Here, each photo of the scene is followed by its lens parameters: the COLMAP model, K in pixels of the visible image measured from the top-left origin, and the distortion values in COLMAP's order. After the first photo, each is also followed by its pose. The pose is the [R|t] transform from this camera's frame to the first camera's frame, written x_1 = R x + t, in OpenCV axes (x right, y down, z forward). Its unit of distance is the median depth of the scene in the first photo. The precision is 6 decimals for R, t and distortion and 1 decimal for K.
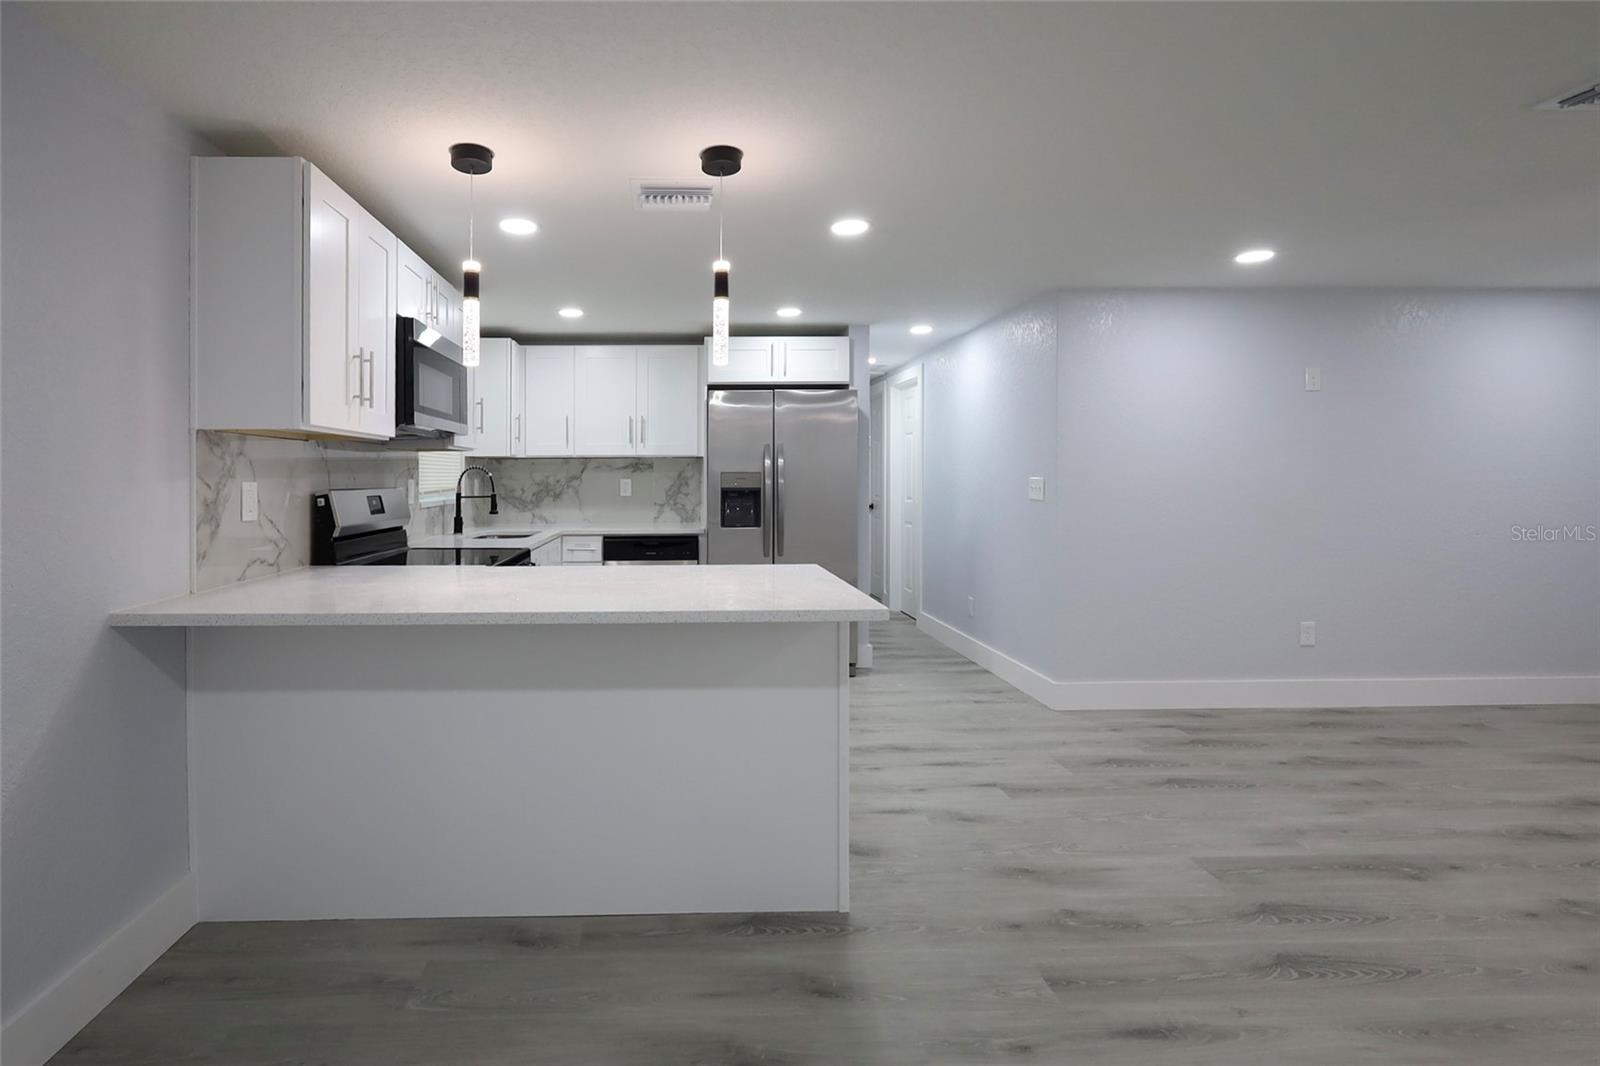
lens RADIAL K [[784.6, 0, 686.1], [0, 784.6, 481.0], [0, 0, 1]] dist [-0.002728, 0.000255]
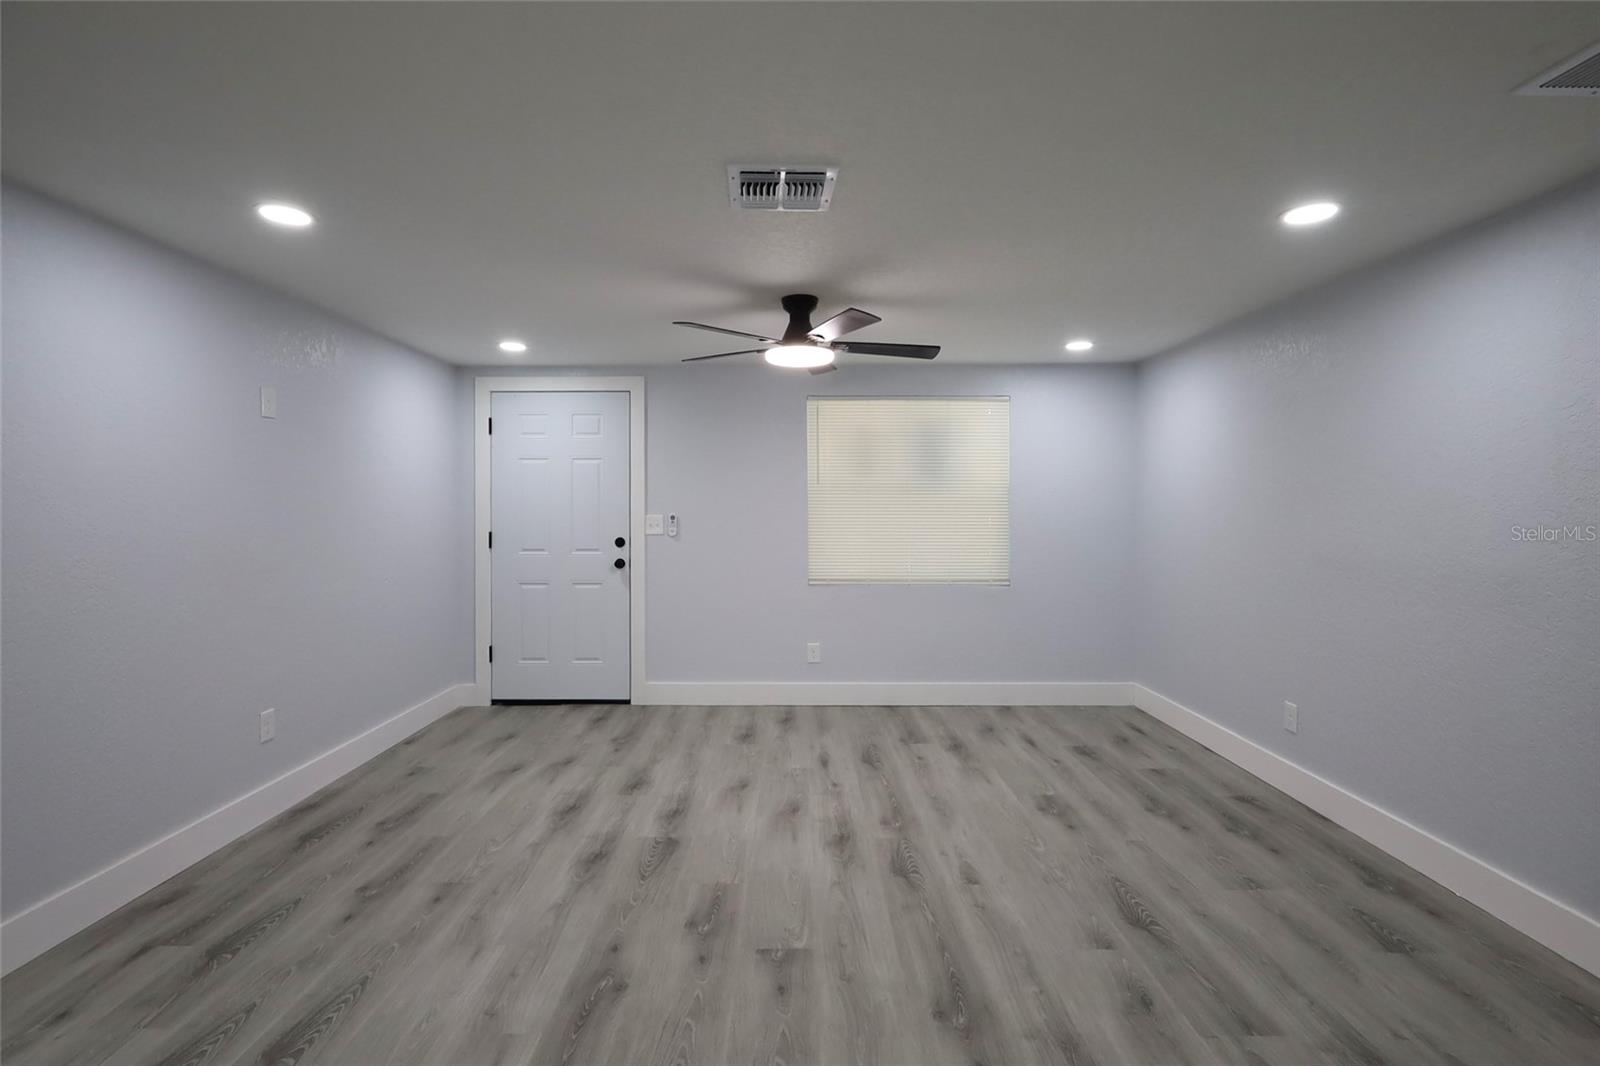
lens RADIAL K [[753.2, 0, 798.5], [0, 753.2, 506.3], [0, 0, 1]] dist [-0.001487, 0.000021]
pose [[0.027349, 0.006811, 0.999603, 0.053623], [0.007616, 0.999946, -0.007022, -0.015235], [-0.999597, 0.007805, 0.027296, 0.457611]]
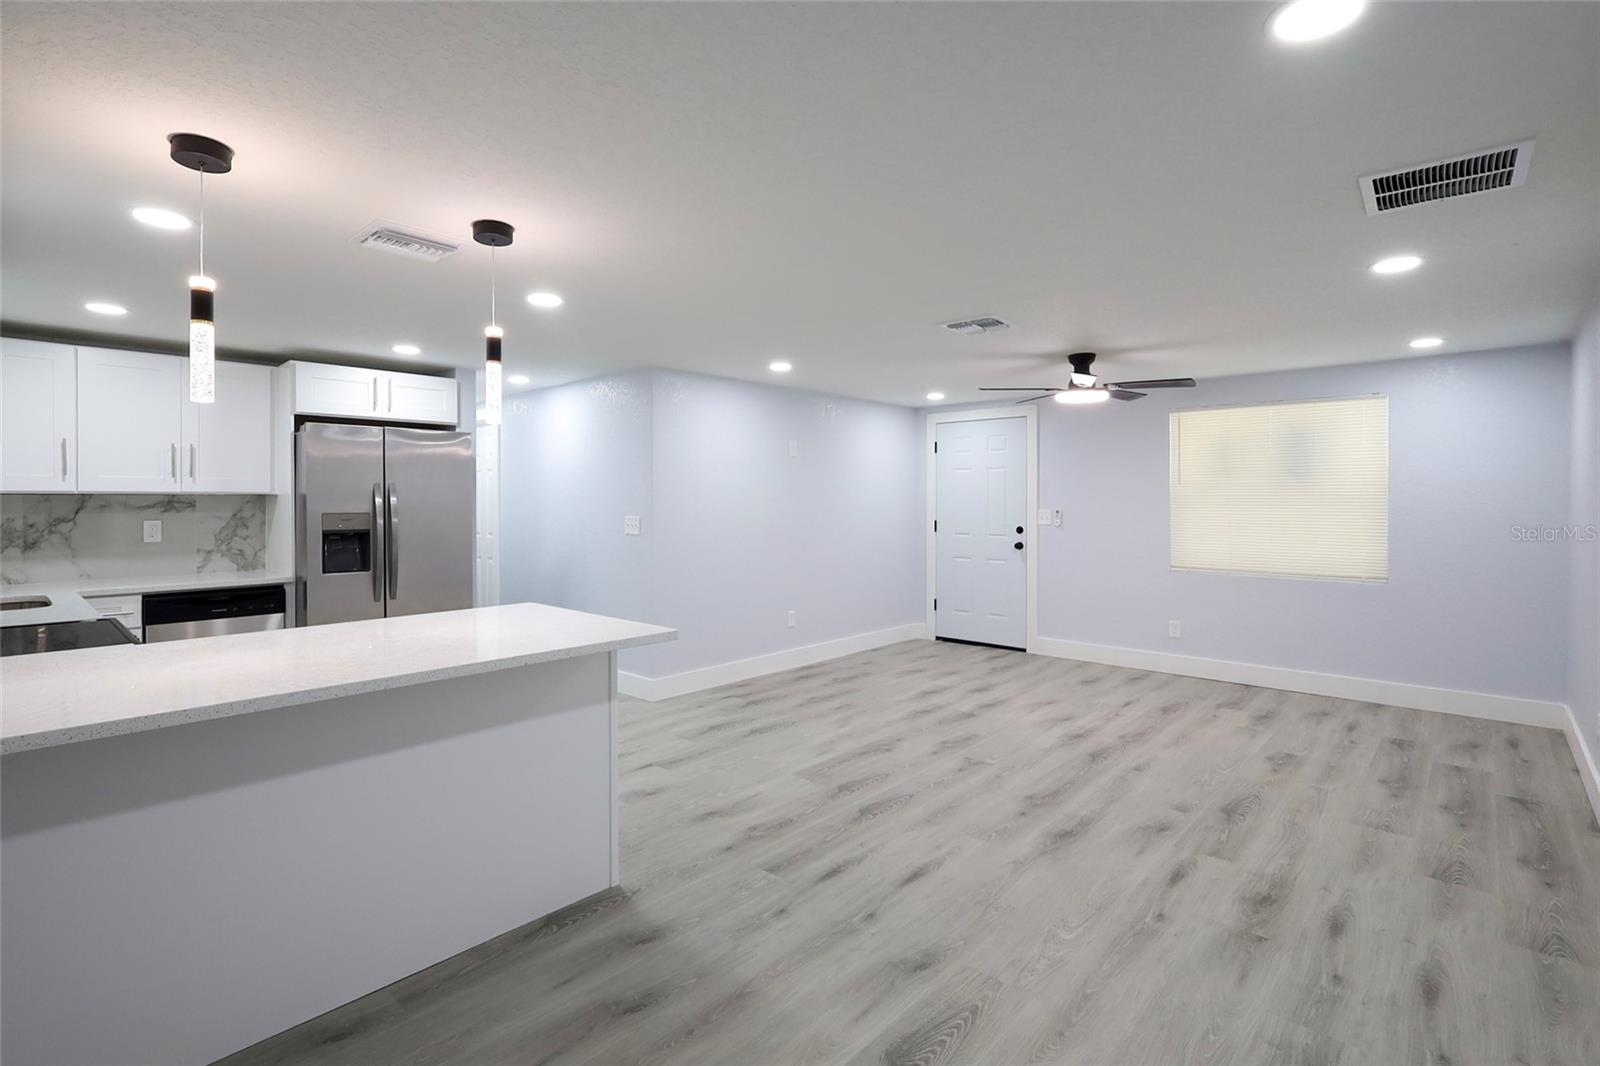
lens RADIAL K [[755.2, 0, 807.3], [0, 755.2, 508.7], [0, 0, 1]] dist [-0.002983, -0.000257]
pose [[0.684311, -0.004074, 0.729179, -0.242890], [0.003321, 0.999991, 0.002470, -0.019682], [-0.729183, 0.000731, 0.684319, -0.009372]]
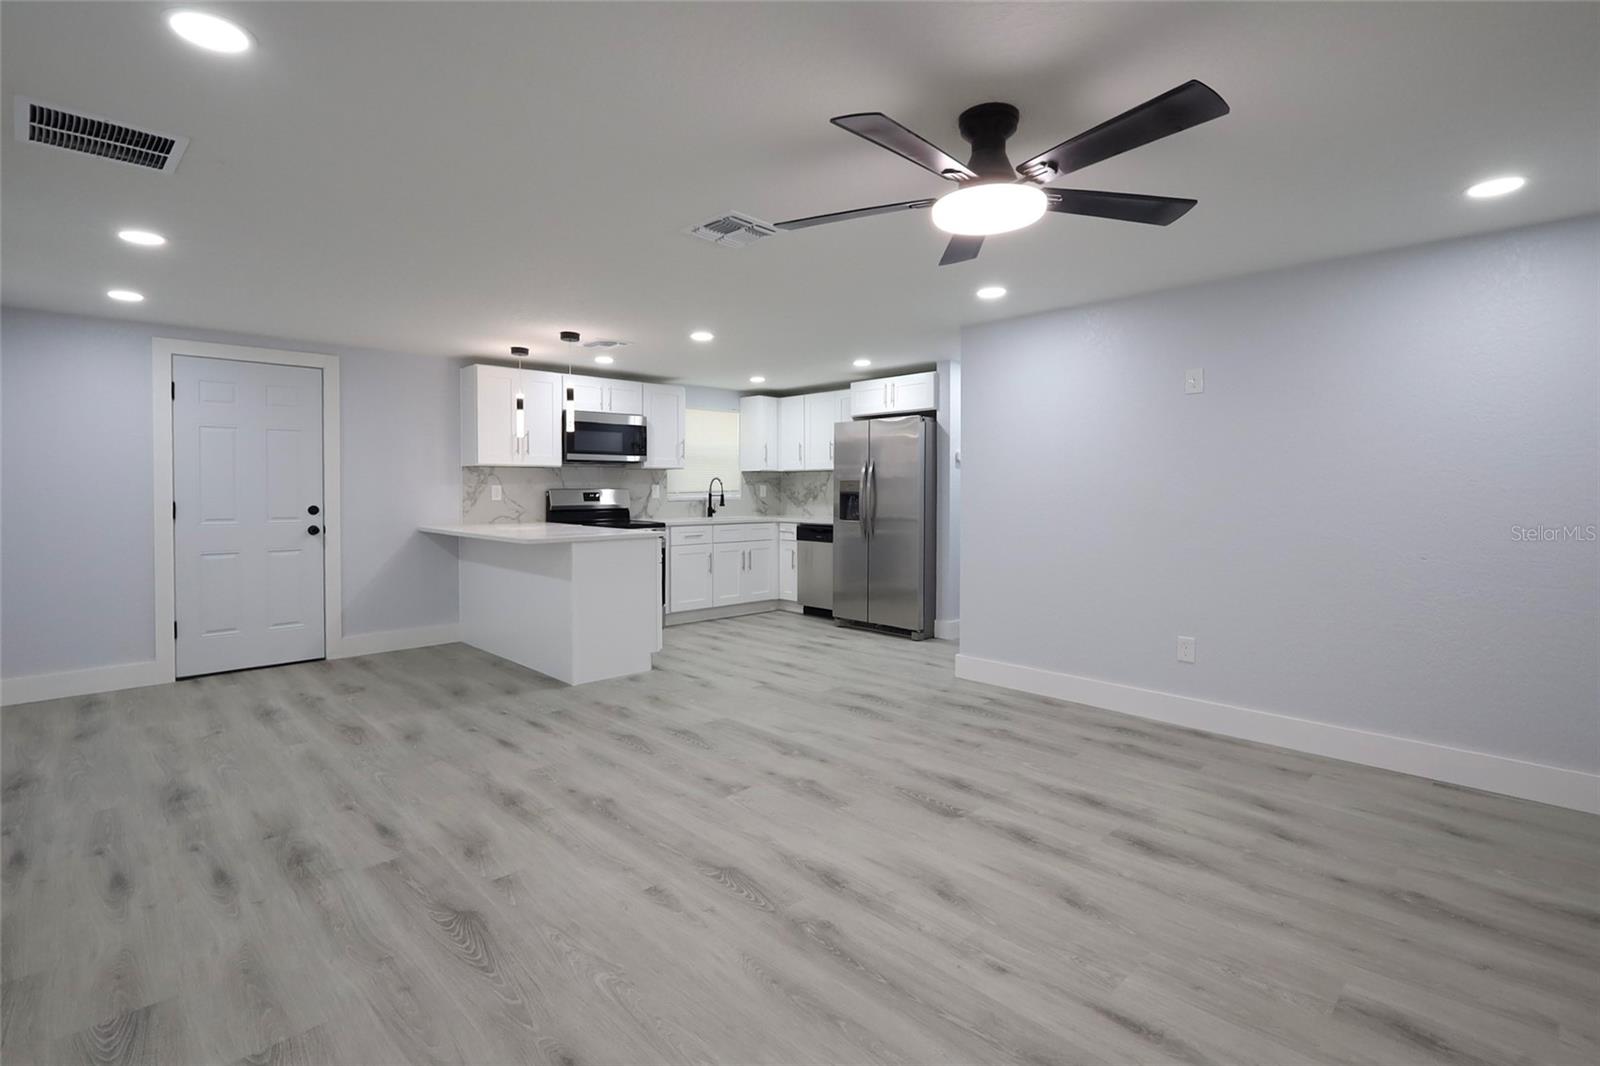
lens RADIAL K [[777.8, 0, 809.2], [0, 777.8, 503.5], [0, 0, 1]] dist [0.000233, 0.000762]
pose [[0.673216, 0.020020, -0.739175, 1.211590], [-0.005855, 0.999746, 0.021746, -0.000454], [0.739422, -0.010312, 0.673163, 0.024831]]
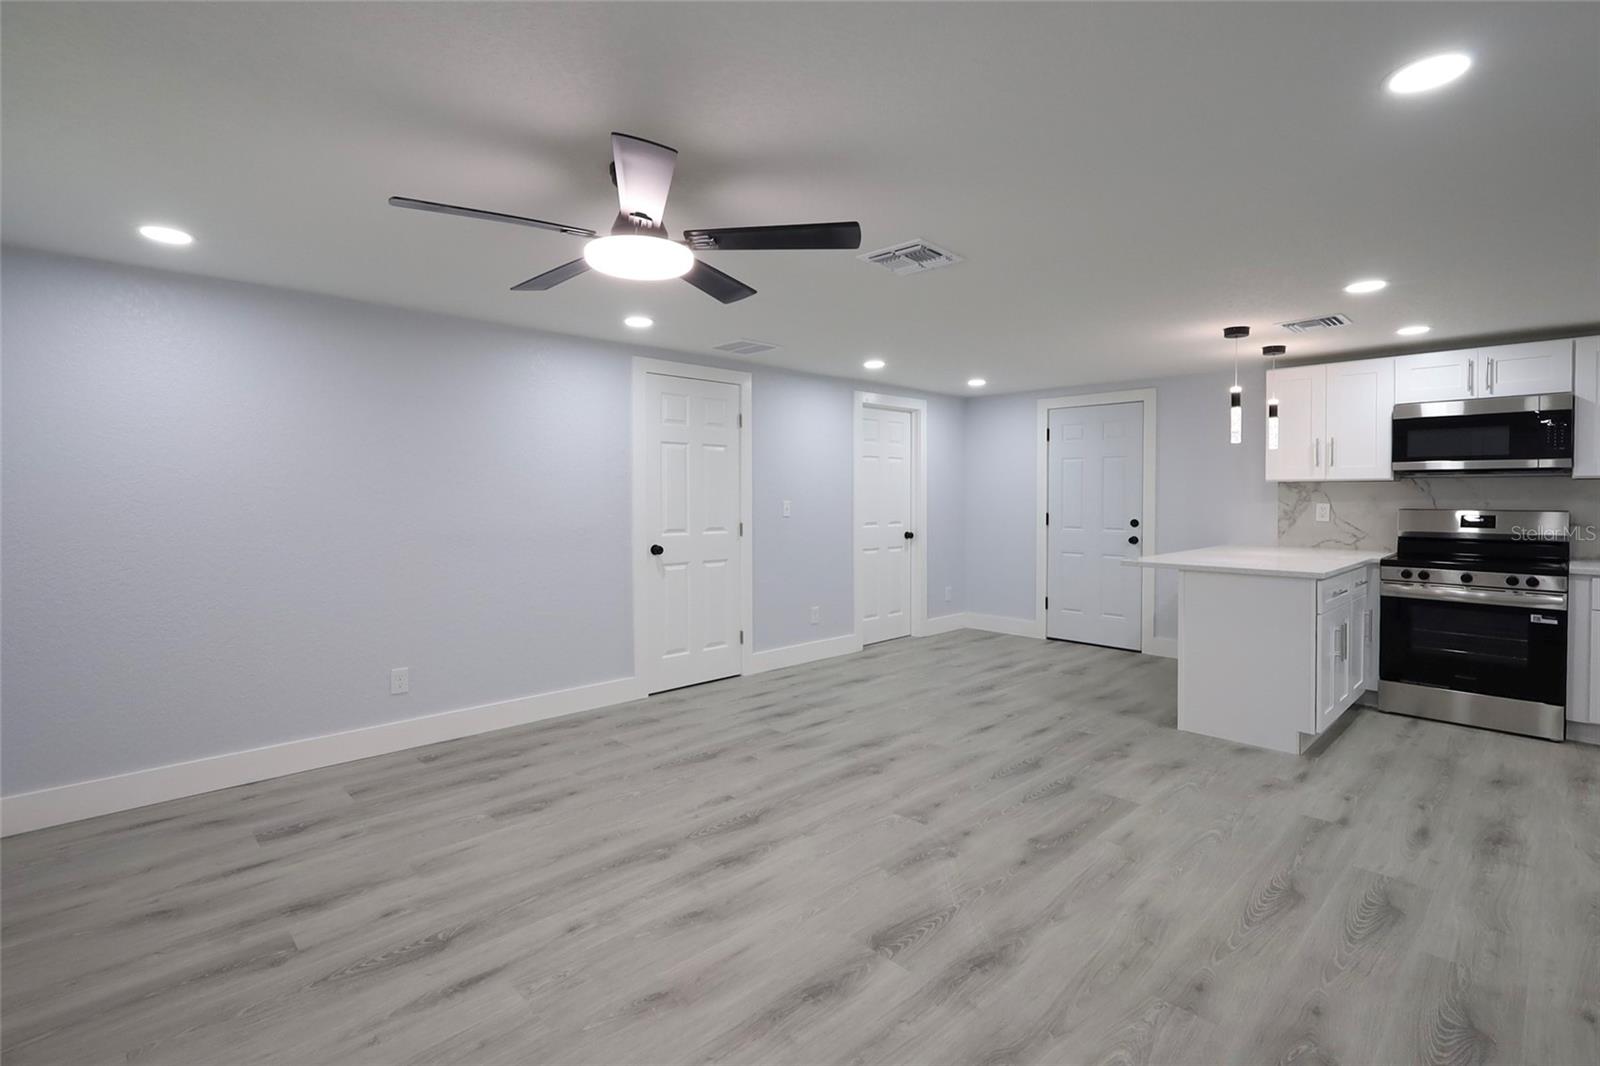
lens RADIAL K [[737.8, 0, 770.1], [0, 737.8, 504.3], [0, 0, 1]] dist [0.000497, 0.000105]
pose [[-0.765506, 0.013012, -0.643297, 1.171945], [0.000709, 0.999812, 0.019379, -0.022726], [0.643428, 0.014379, -0.765371, 0.951433]]
